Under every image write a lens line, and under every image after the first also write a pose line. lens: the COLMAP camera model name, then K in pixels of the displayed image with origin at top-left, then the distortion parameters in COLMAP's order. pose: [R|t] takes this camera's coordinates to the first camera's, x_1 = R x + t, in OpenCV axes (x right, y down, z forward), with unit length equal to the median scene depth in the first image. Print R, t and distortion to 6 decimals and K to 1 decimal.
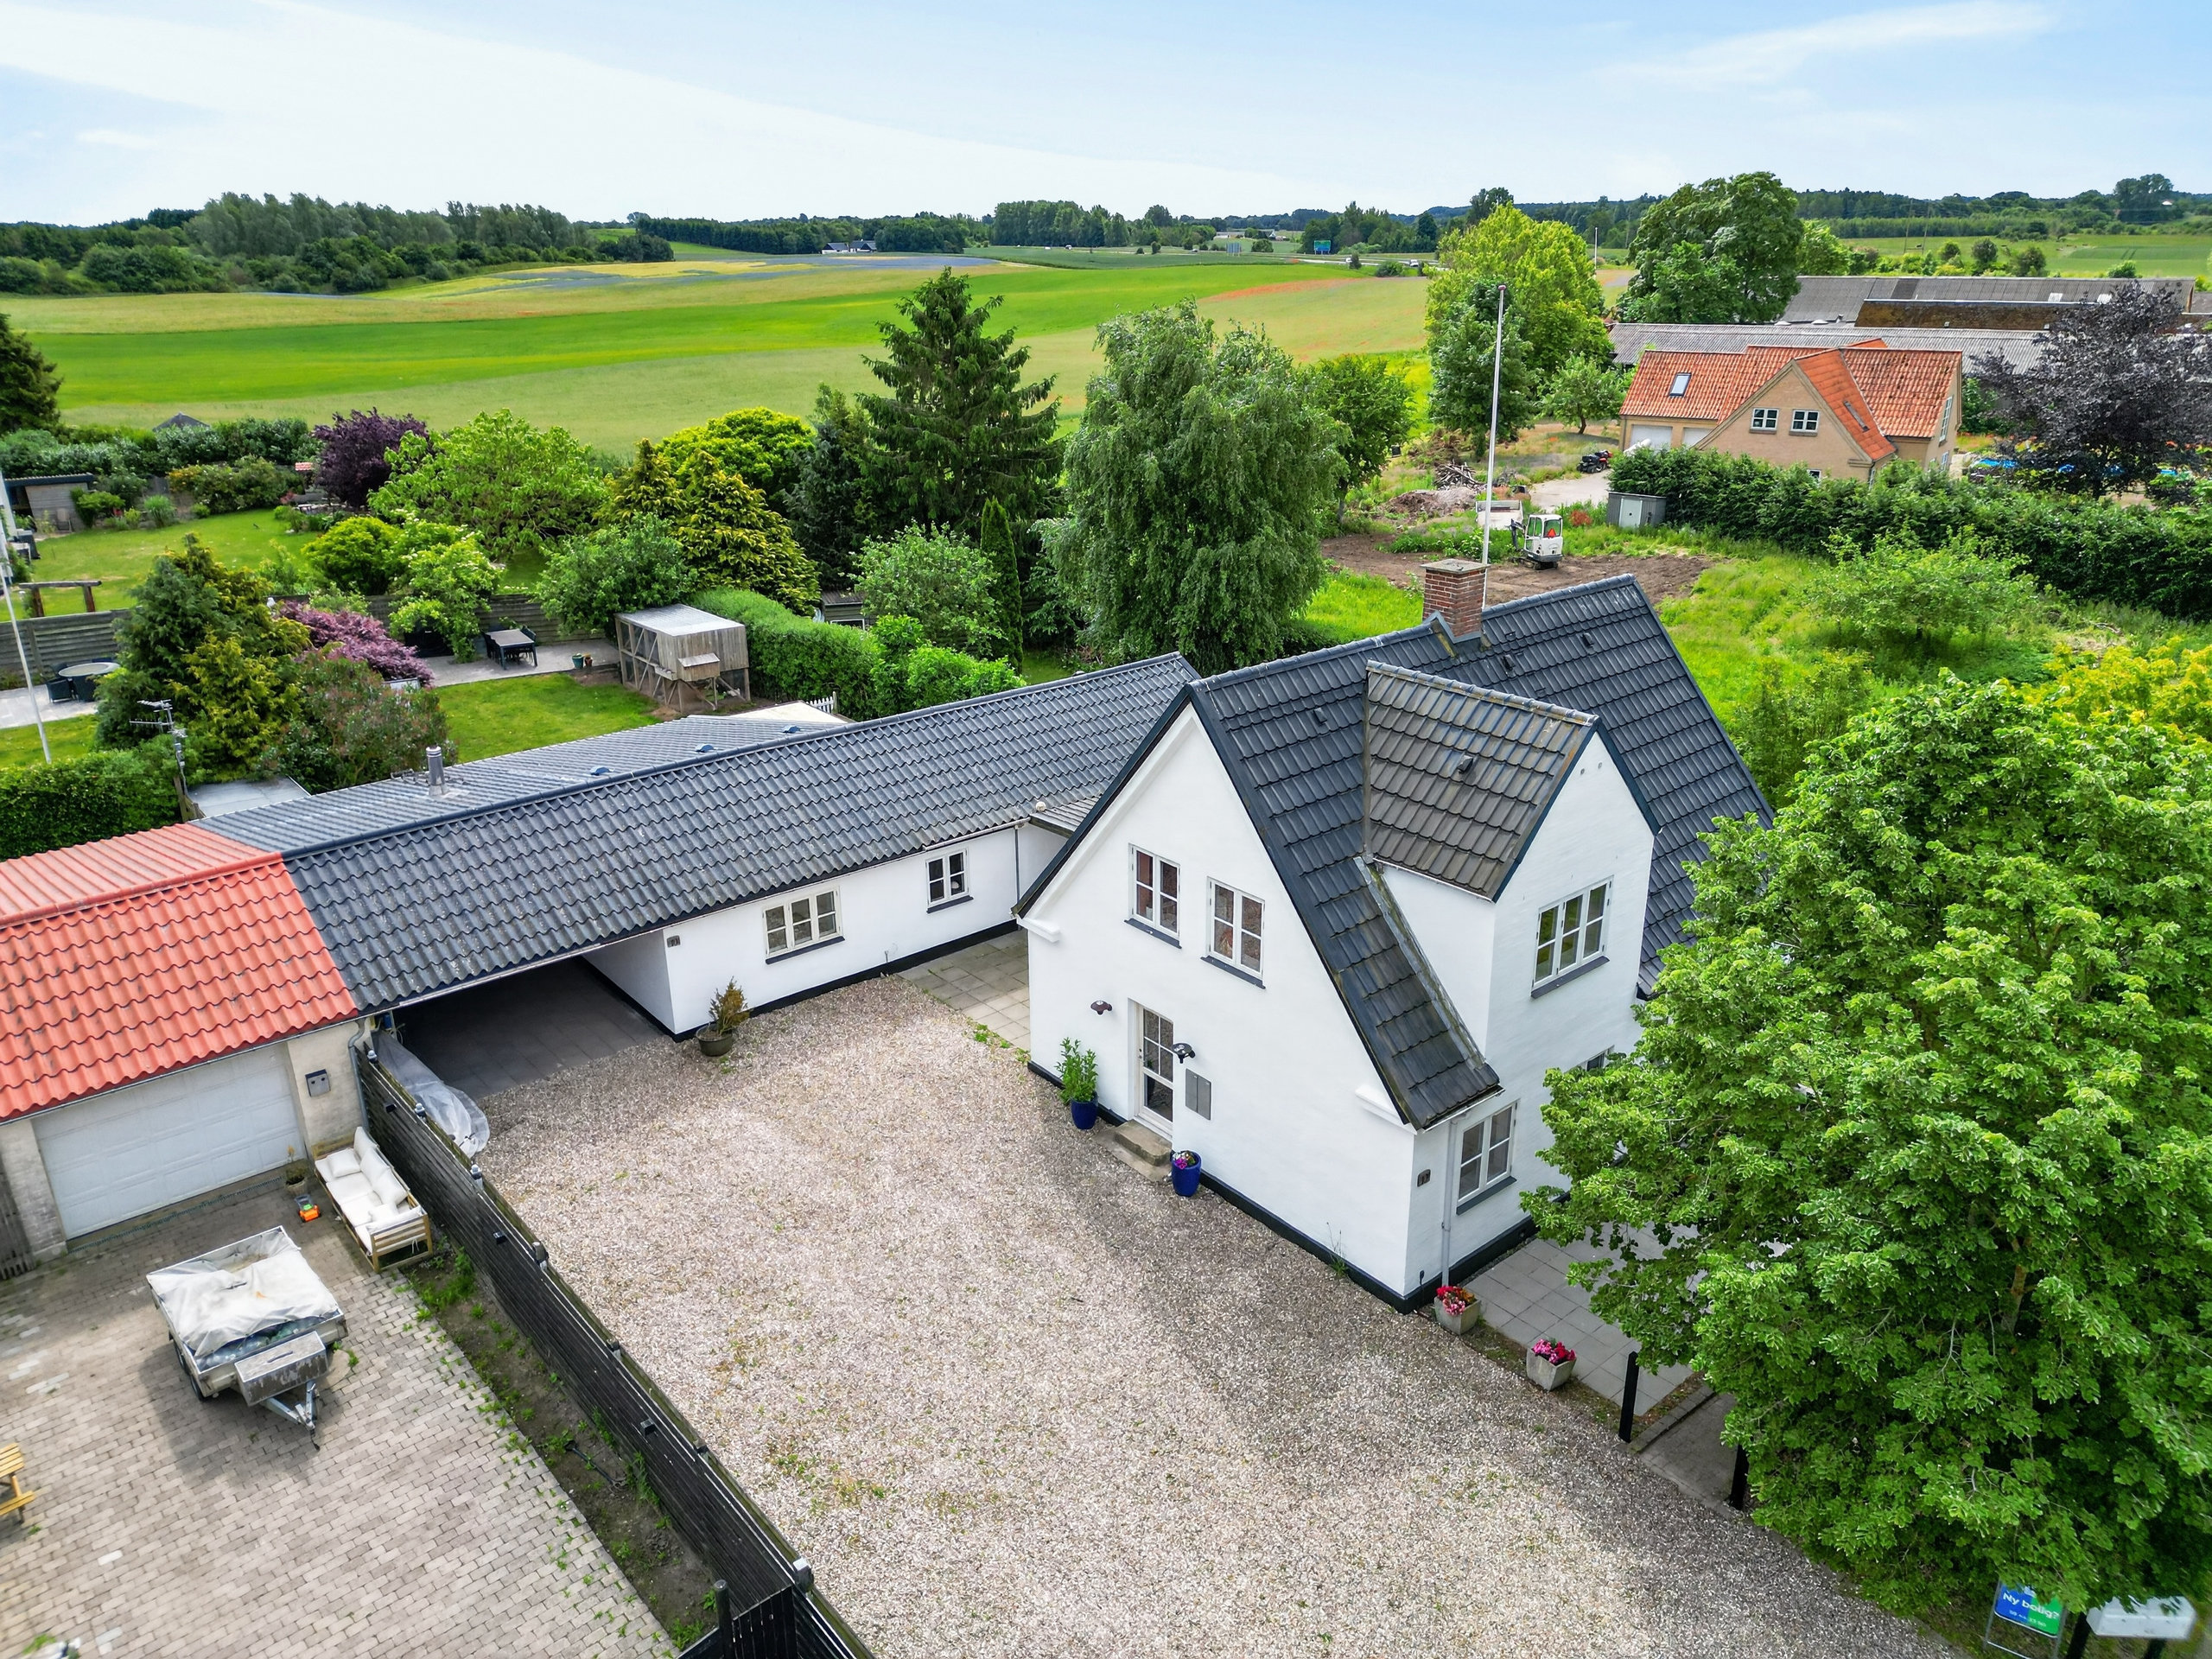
lens RADIAL K [[1544.8, 0, 1106.0], [0, 1544.8, 829.5], [0, 0, 1]] dist [0.055627, -0.037983]
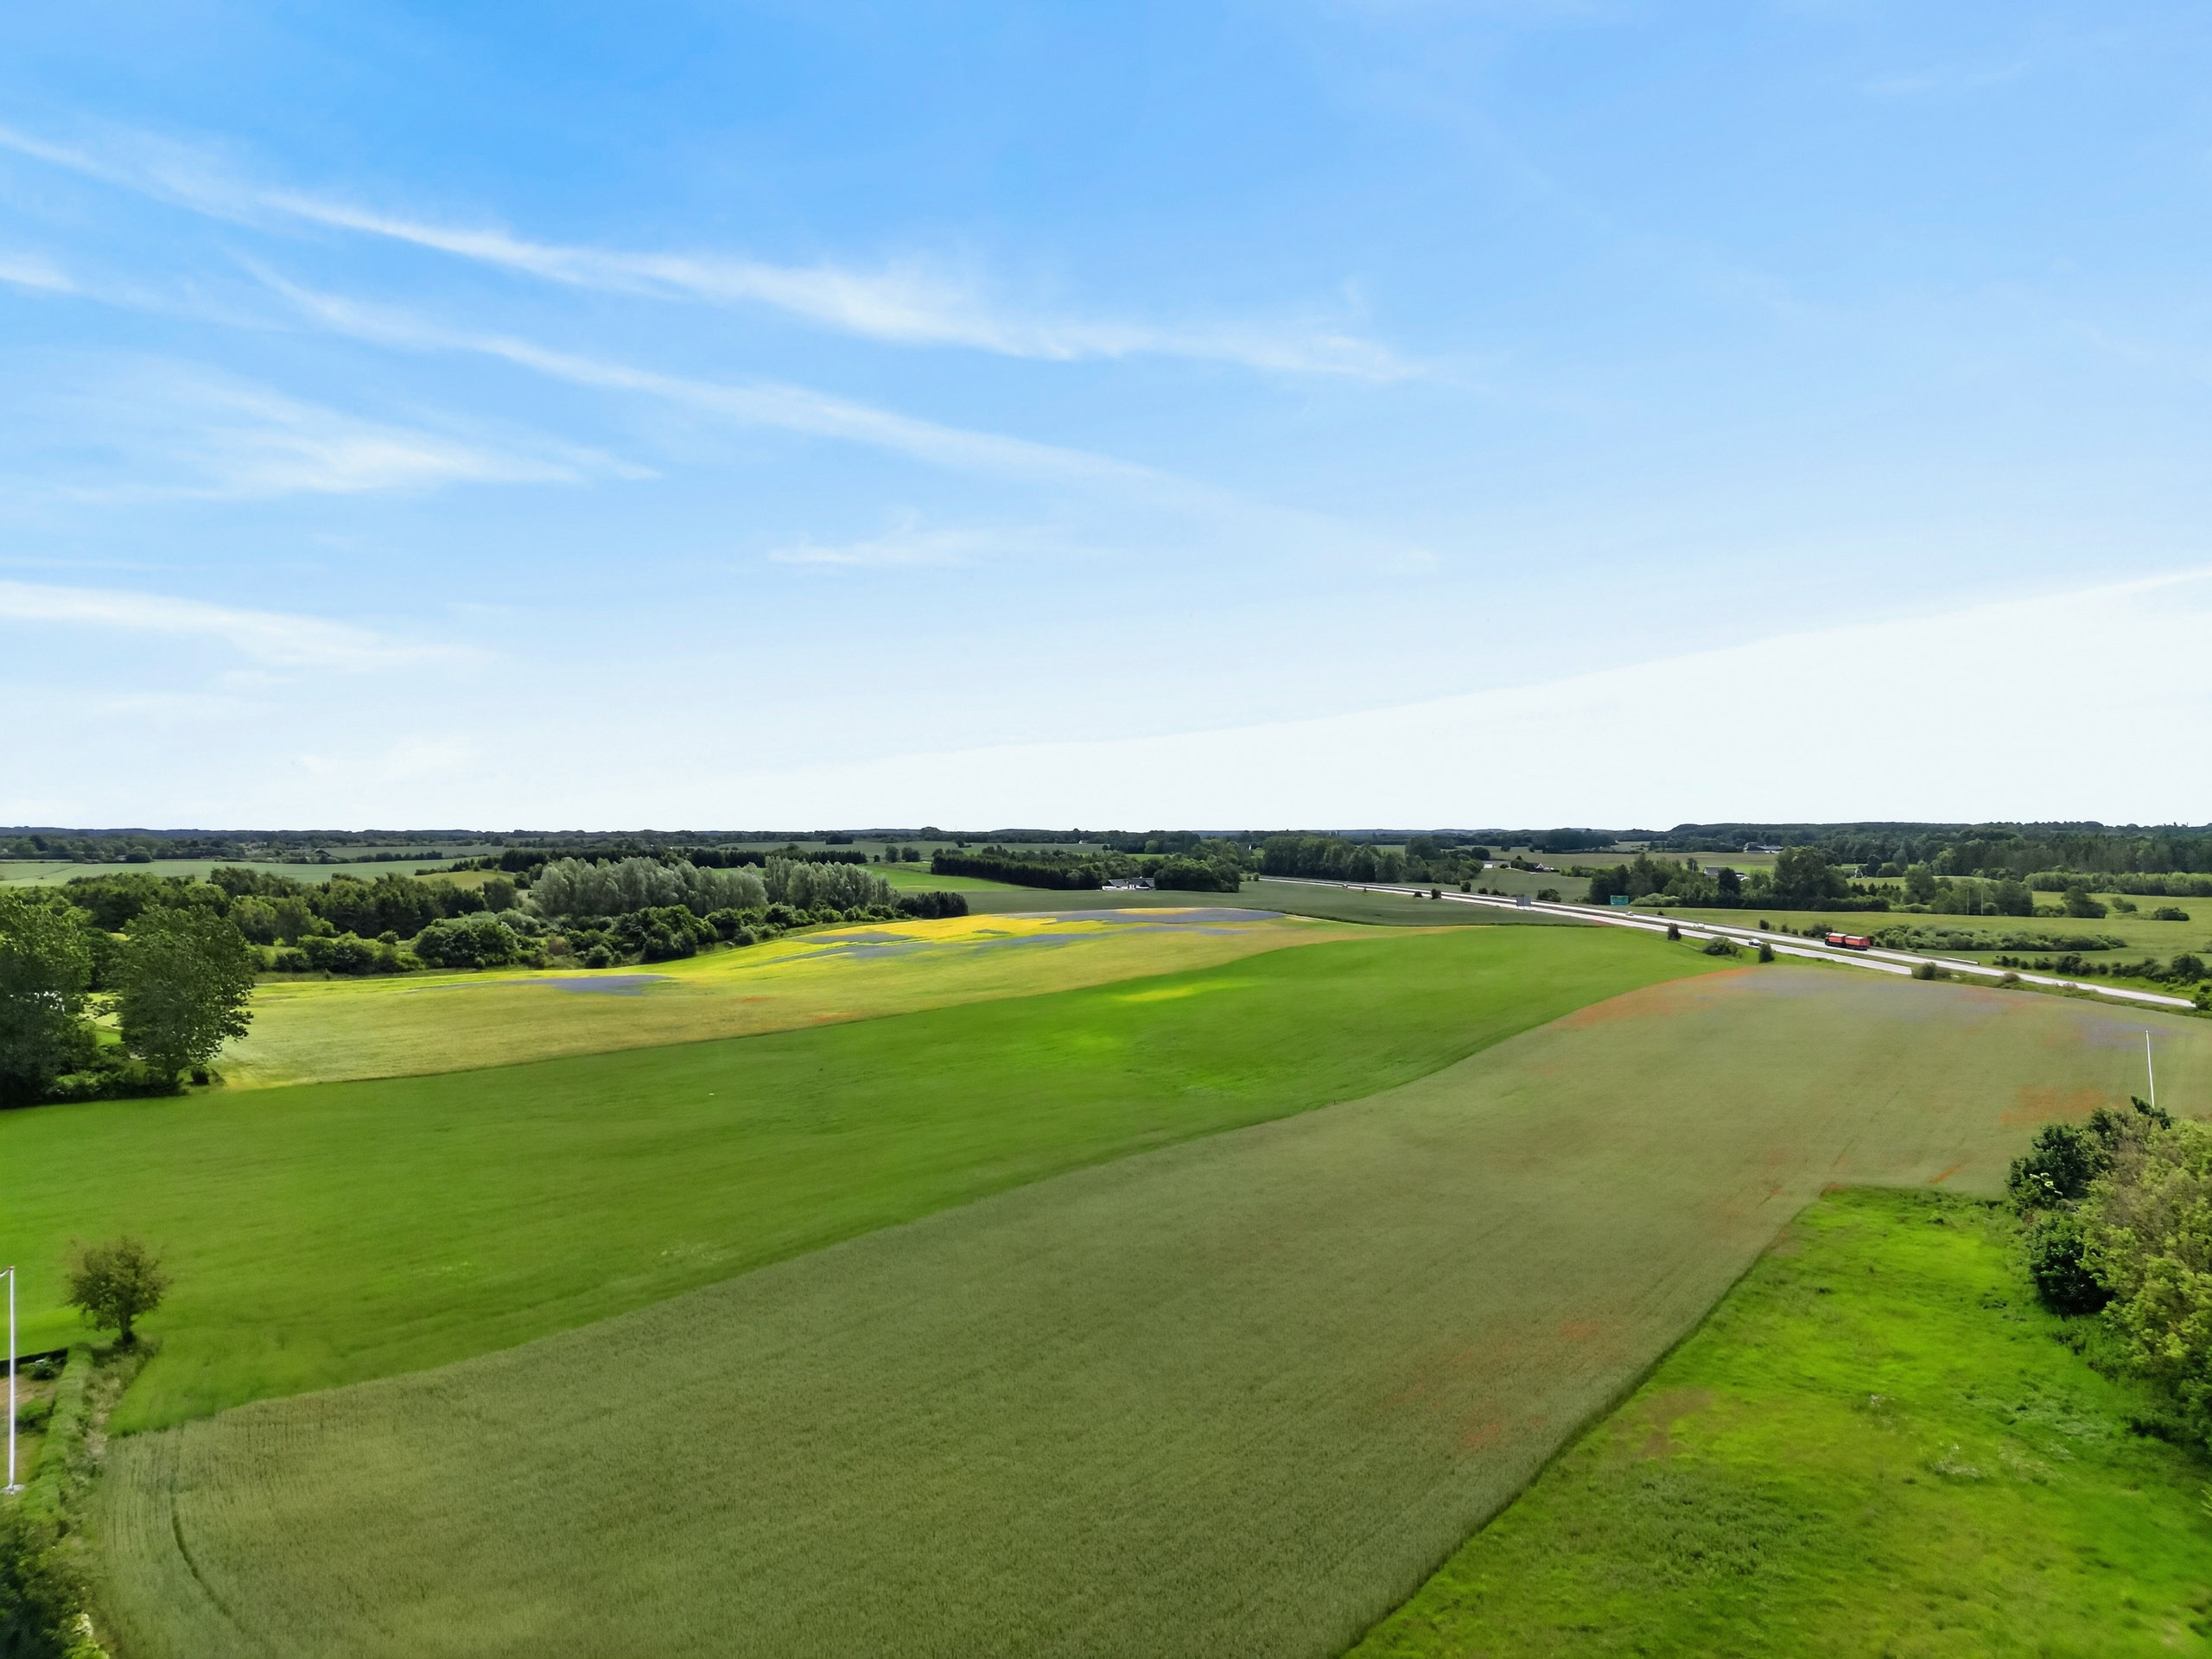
lens RADIAL K [[1540.0, 0, 1106.0], [0, 1540.0, 829.5], [0, 0, 1]] dist [0.097645, -0.105903]
pose [[0.988151, 0.011328, -0.153063, -0.431546], [-0.065685, 0.932543, -0.355035, -0.807007], [0.138716, 0.360882, 0.922237, 0.833163]]
